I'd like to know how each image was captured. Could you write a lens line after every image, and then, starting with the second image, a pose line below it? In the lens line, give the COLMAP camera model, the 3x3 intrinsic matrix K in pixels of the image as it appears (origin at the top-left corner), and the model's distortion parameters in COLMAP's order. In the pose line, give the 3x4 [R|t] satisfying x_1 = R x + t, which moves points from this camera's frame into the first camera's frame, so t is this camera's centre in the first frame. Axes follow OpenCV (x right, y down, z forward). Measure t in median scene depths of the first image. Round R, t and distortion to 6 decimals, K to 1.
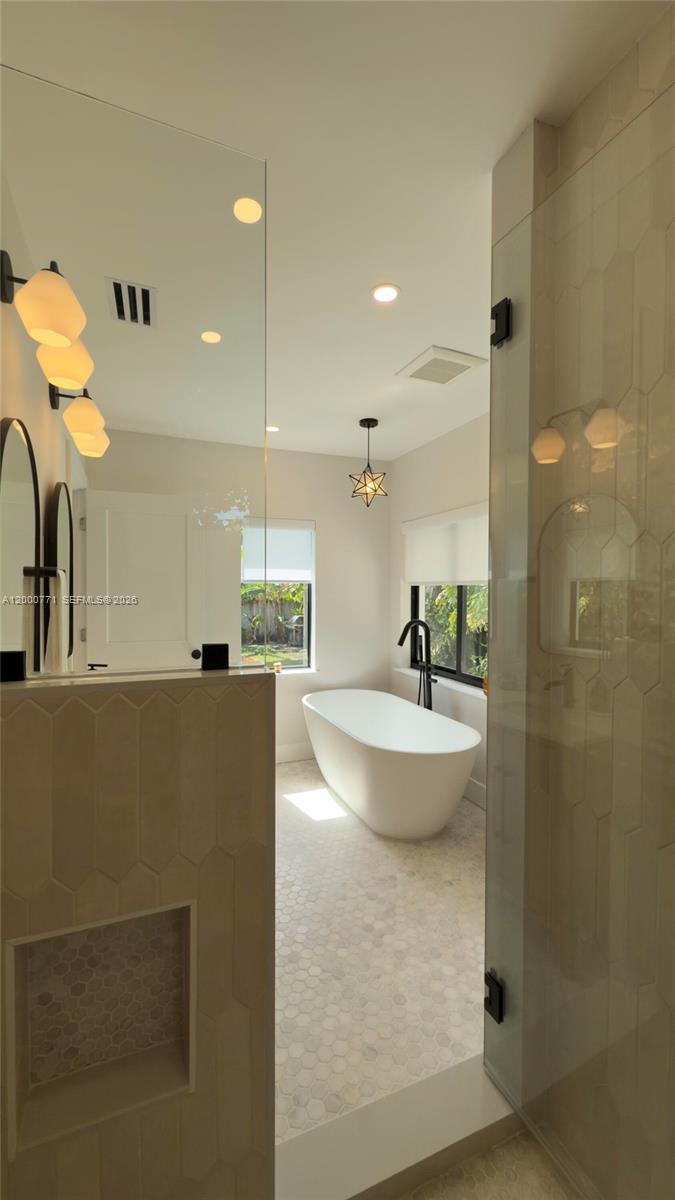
lens RADIAL K [[474.6, 0, 337.5], [0, 474.6, 600.0], [0, 0, 1]] dist [-0.001710, -0.000639]
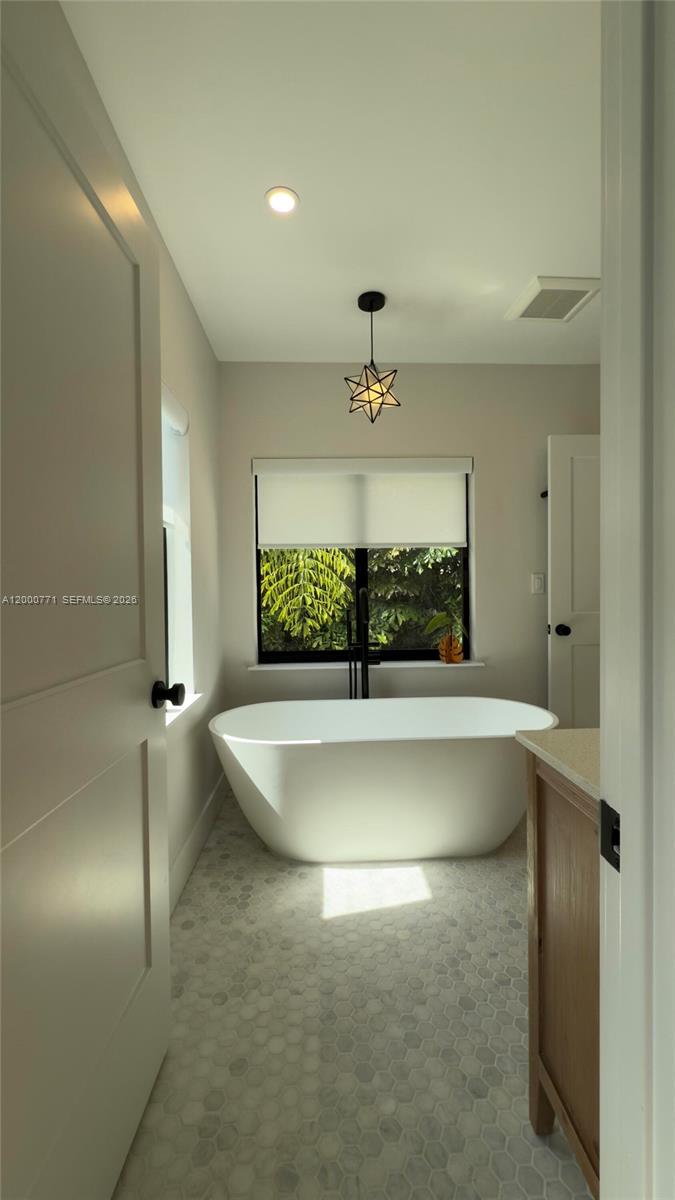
lens RADIAL K [[474.6, 0, 337.5], [0, 474.6, 600.0], [0, 0, 1]] dist [-0.001710, -0.000639]
pose [[0.336712, -0.020725, 0.941379, -0.581717], [0.033394, 0.999392, 0.010058, 0.051809], [-0.941015, 0.028050, 0.337200, 0.776504]]
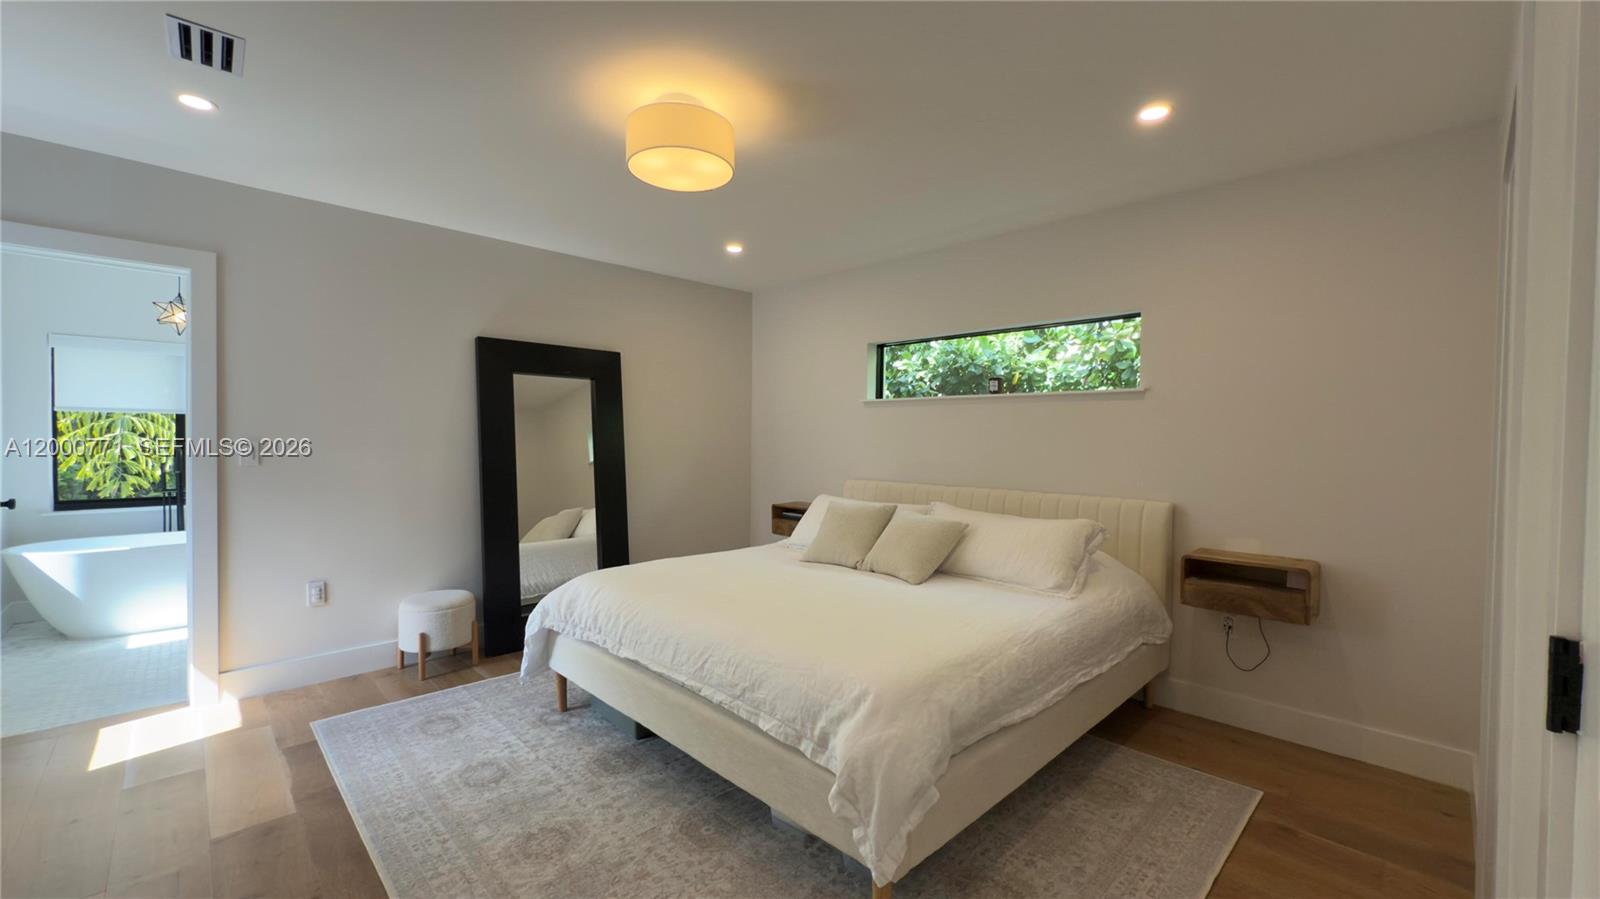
lens RADIAL K [[632.7, 0, 800.0], [0, 632.7, 449.5], [0, 0, 1]] dist [-0.001710, -0.000639]
pose [[-0.381835, -0.018948, 0.924036, -1.612048], [0.010028, 0.999646, 0.024642, 0.025365], [-0.924176, 0.018676, -0.381510, 0.273826]]
